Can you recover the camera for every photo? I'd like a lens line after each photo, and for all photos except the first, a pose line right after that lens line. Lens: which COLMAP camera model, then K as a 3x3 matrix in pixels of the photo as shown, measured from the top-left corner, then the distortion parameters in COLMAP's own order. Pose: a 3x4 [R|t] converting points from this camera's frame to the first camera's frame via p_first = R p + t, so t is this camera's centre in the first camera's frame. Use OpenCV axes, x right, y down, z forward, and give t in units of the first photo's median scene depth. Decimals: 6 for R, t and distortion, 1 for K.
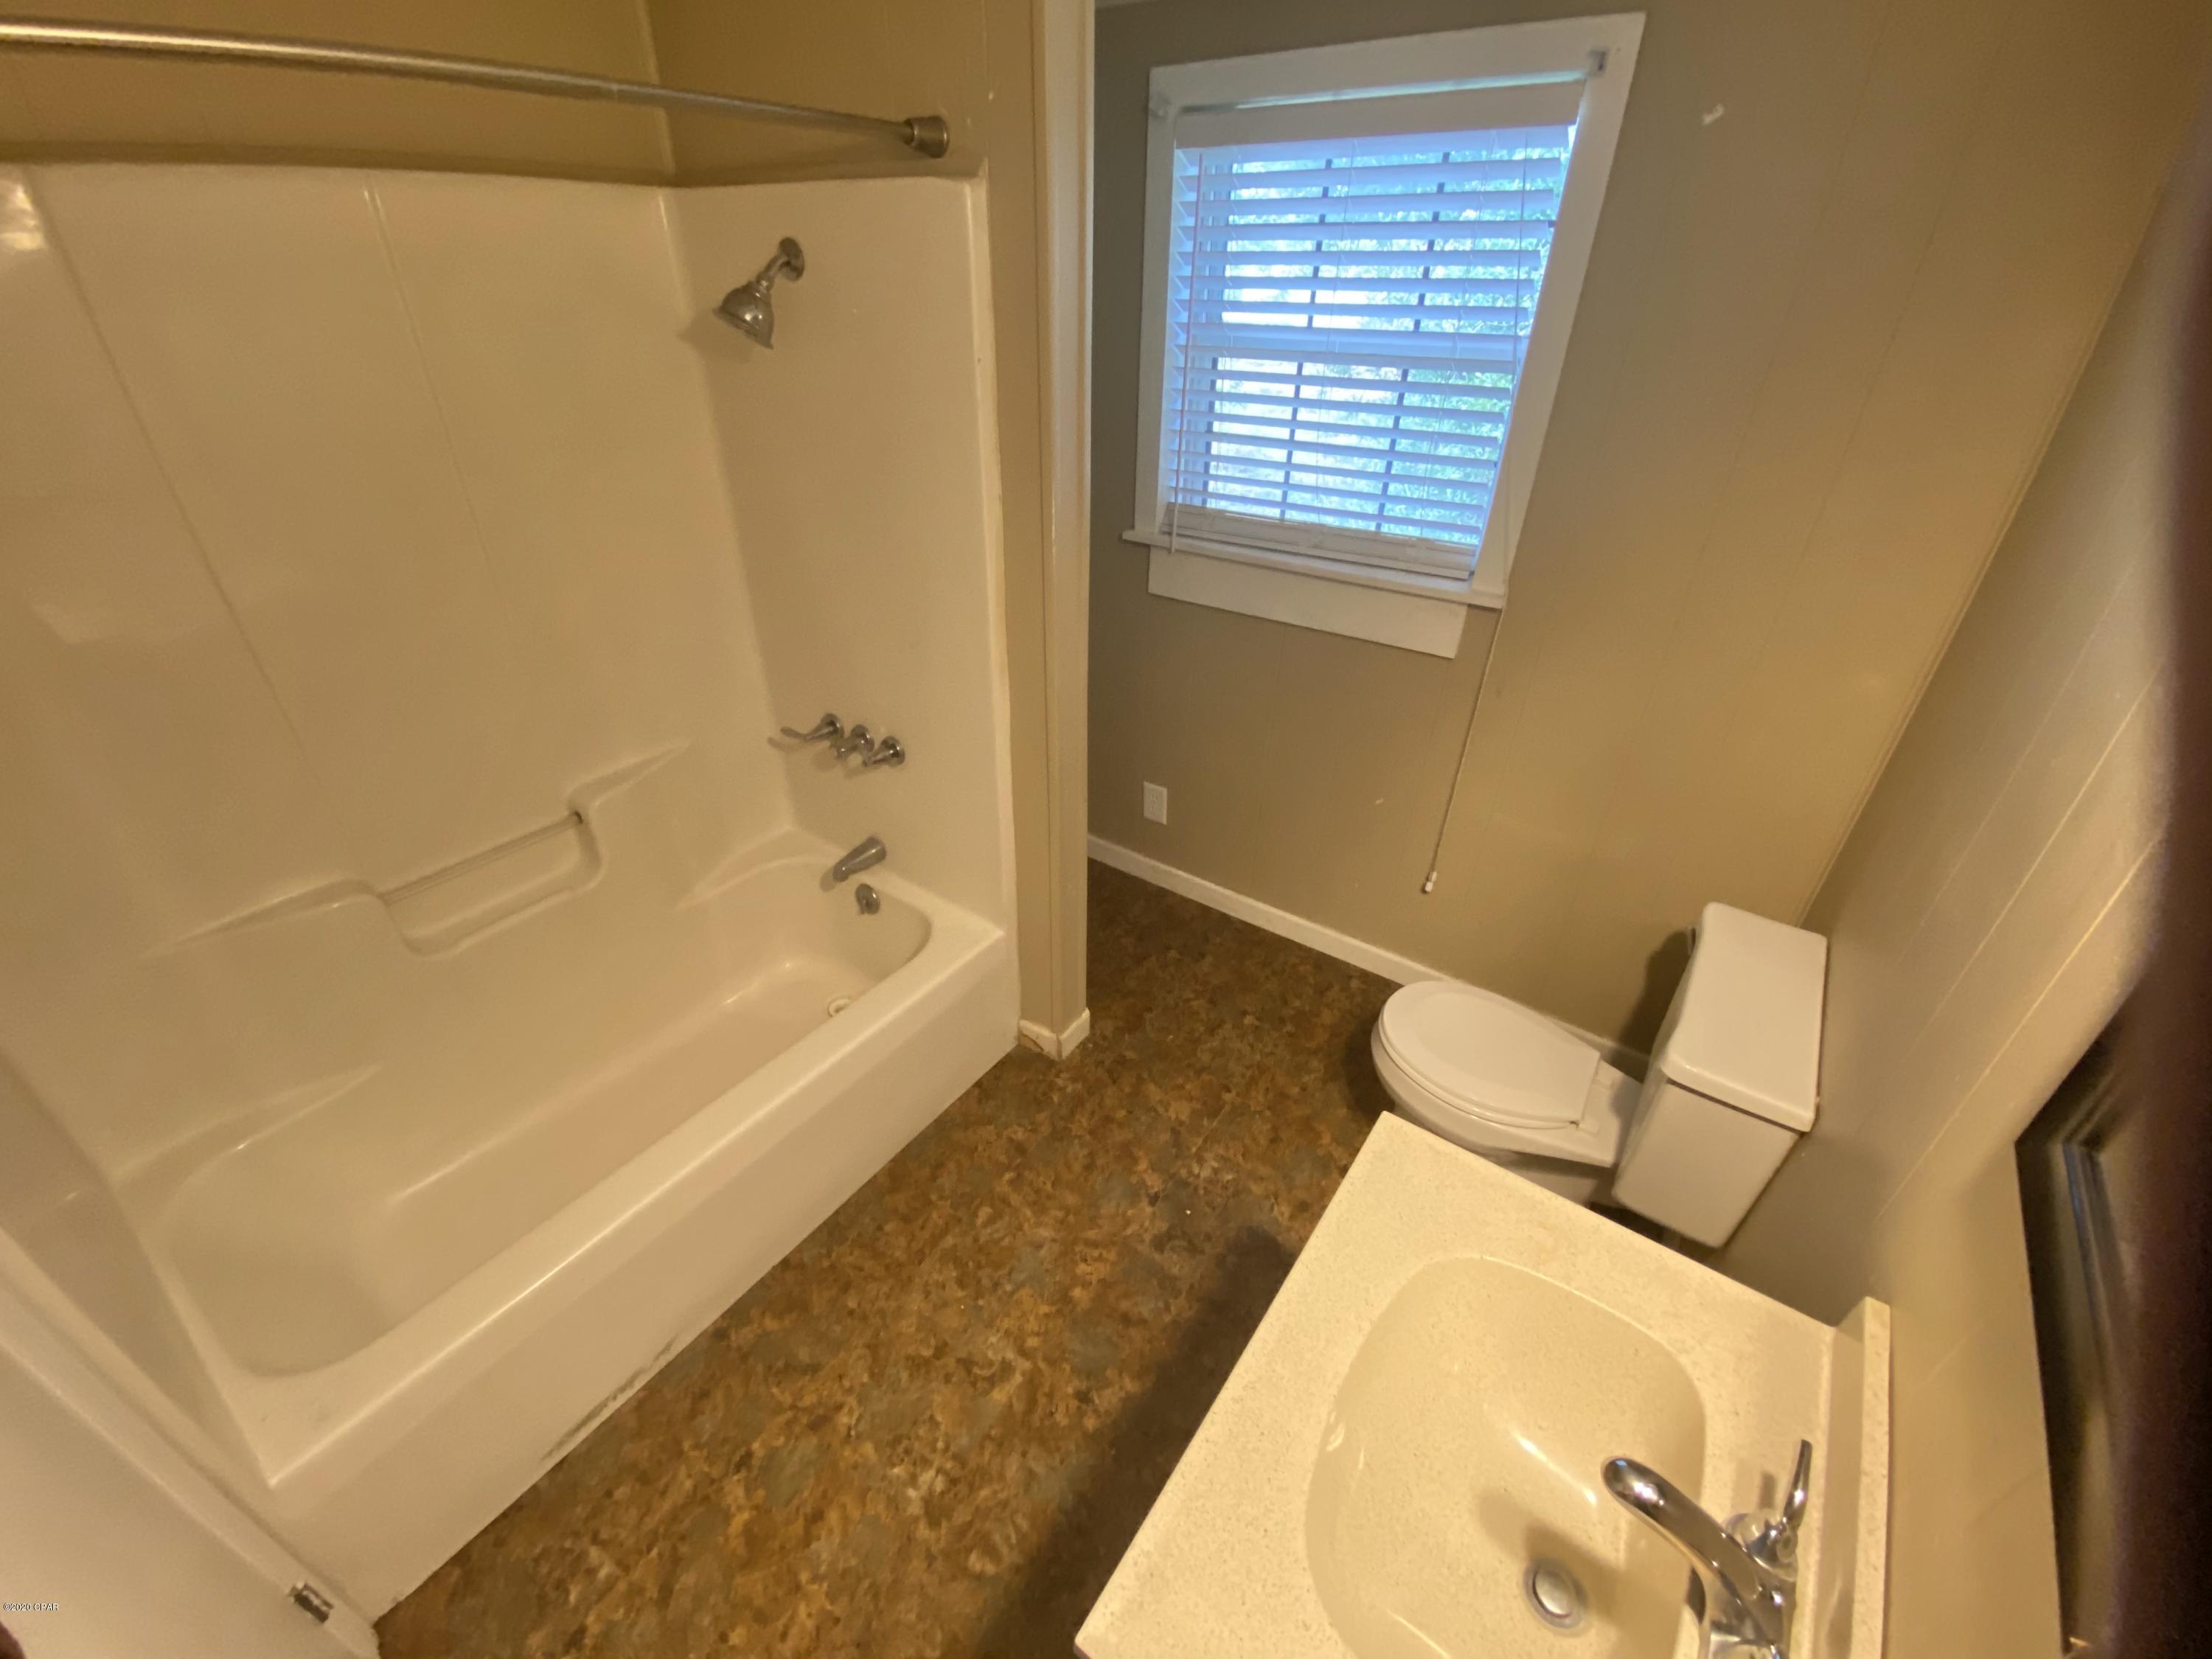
lens RADIAL K [[903.3, 0, 1100.3], [0, 903.3, 832.5], [0, 0, 1]] dist [0.019967, -0.023018]
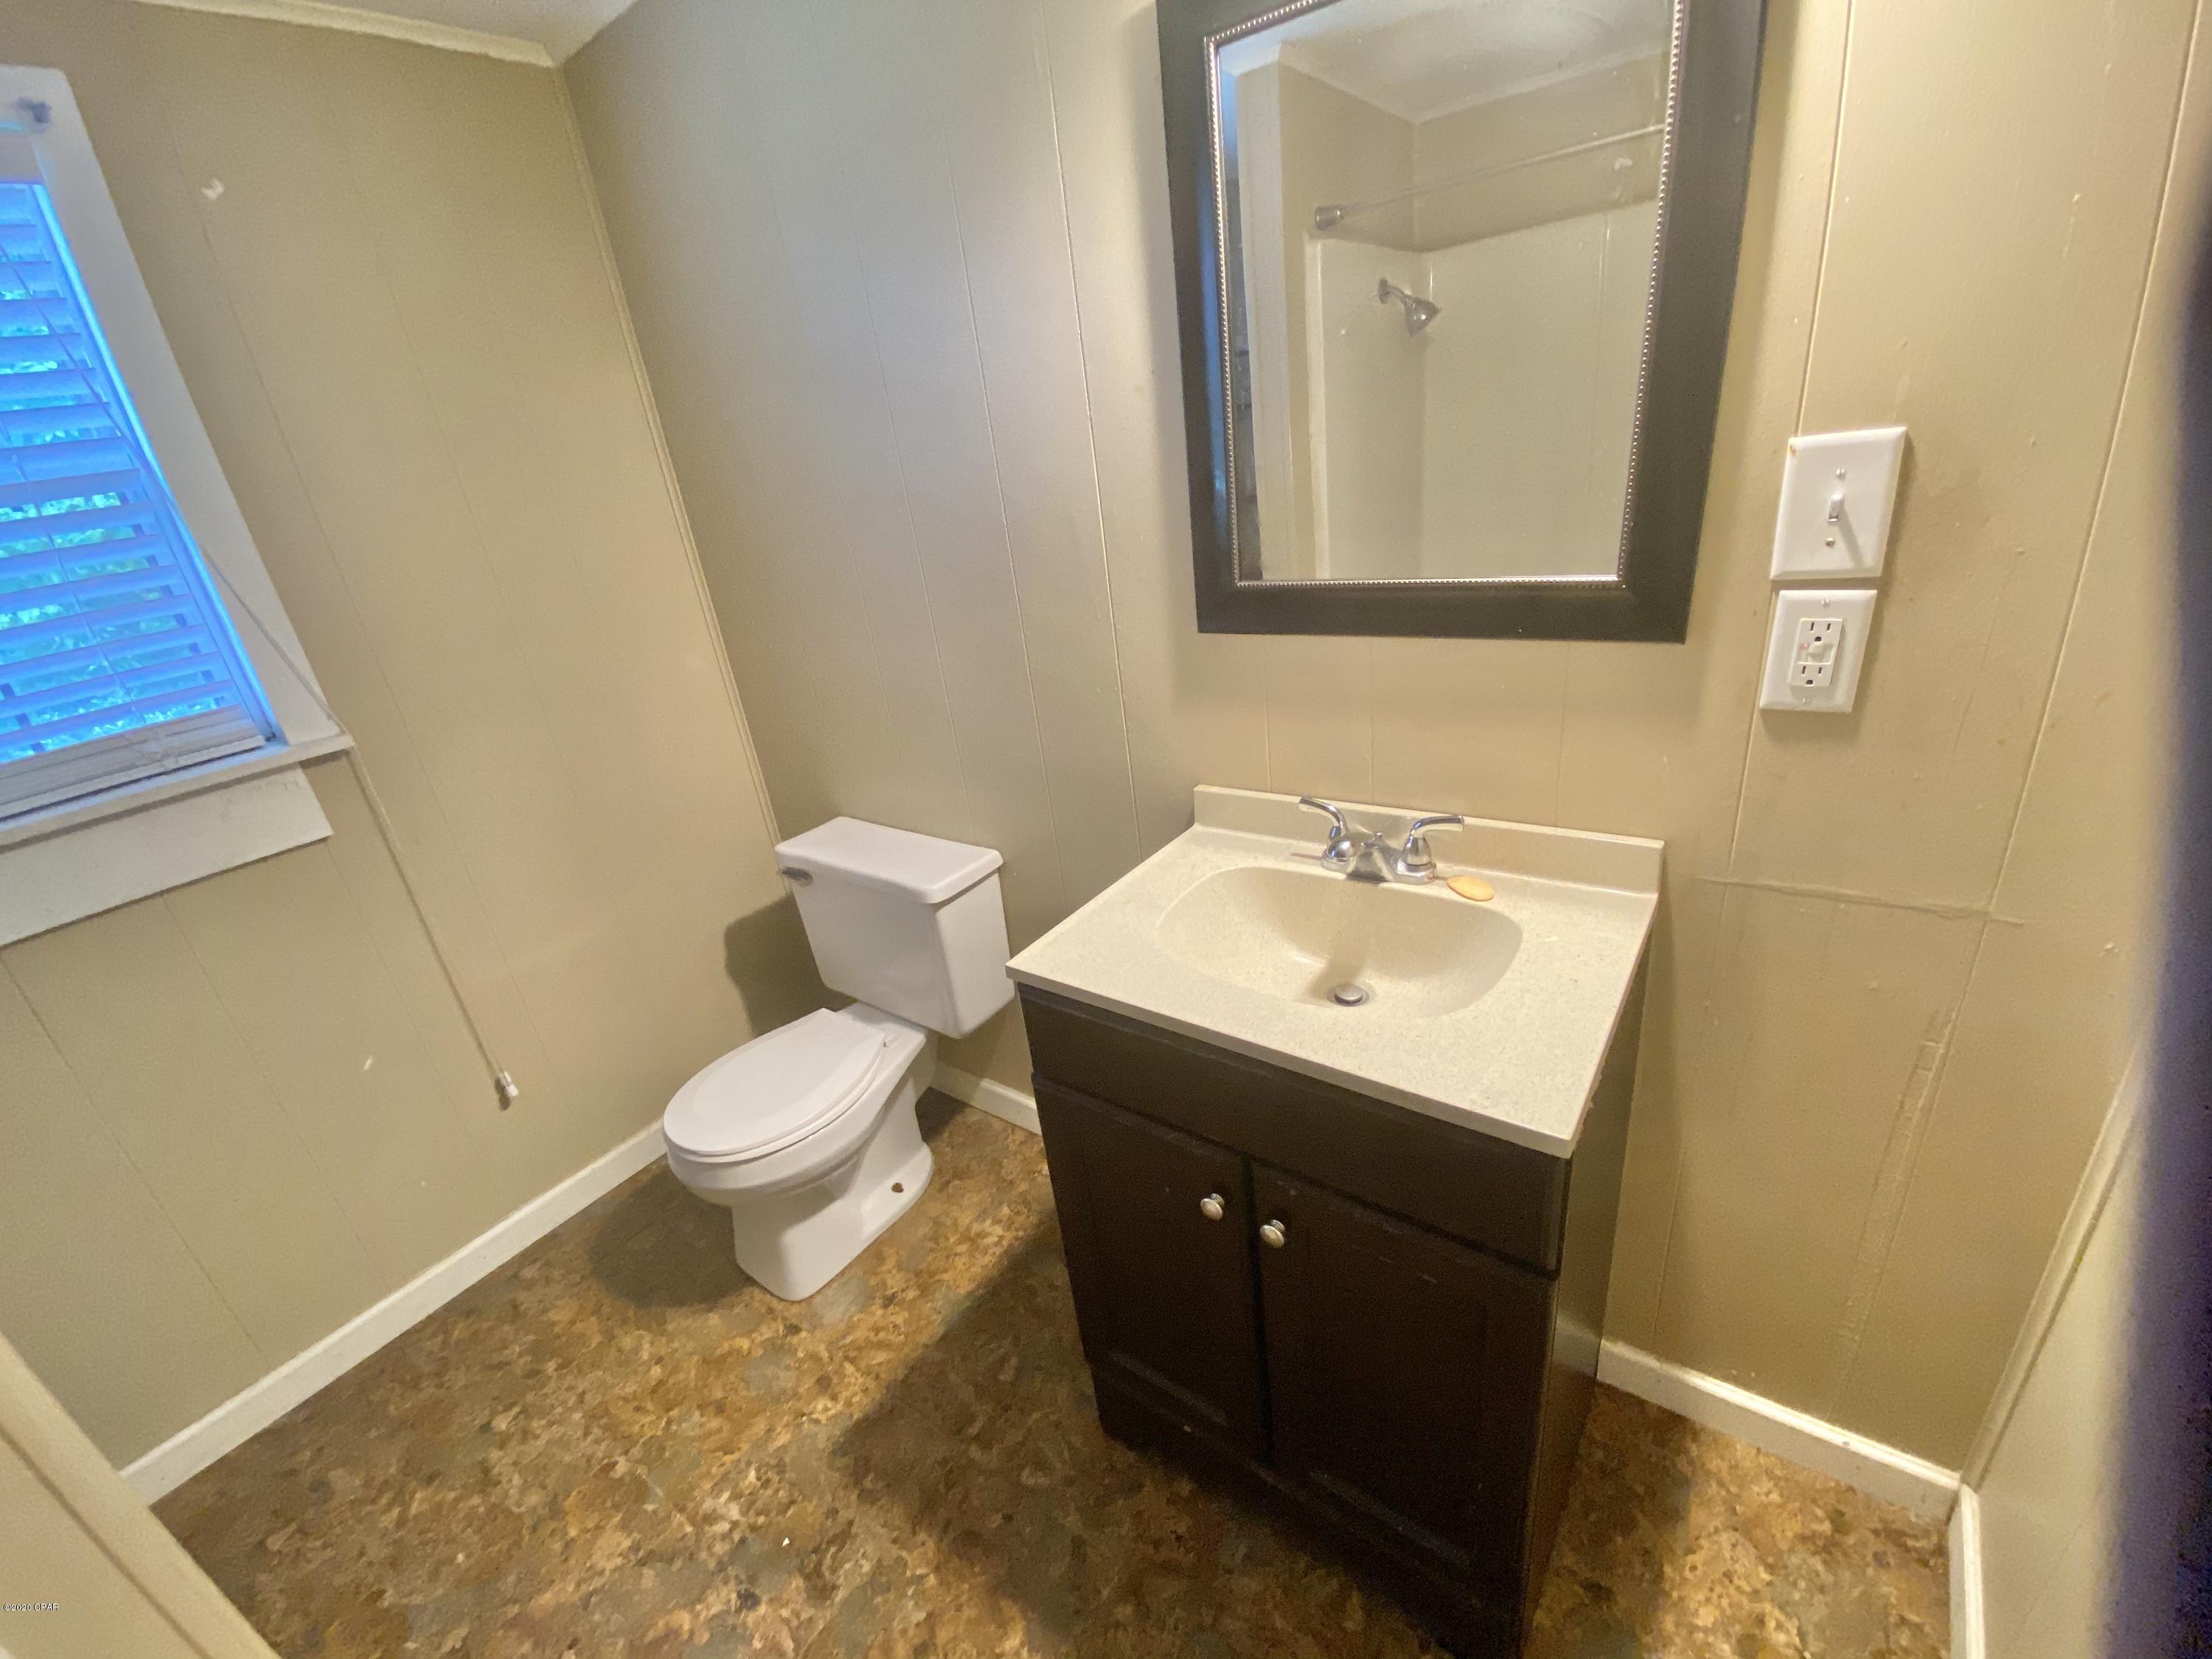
lens RADIAL K [[897.0, 0, 1106.0], [0, 897.0, 829.5], [0, 0, 1]] dist [0.030054, -0.023134]
pose [[-0.002801, -0.396722, 0.917934, -0.299857], [0.630600, 0.711717, 0.309521, -0.023248], [-0.776103, 0.579716, 0.248180, 0.309140]]
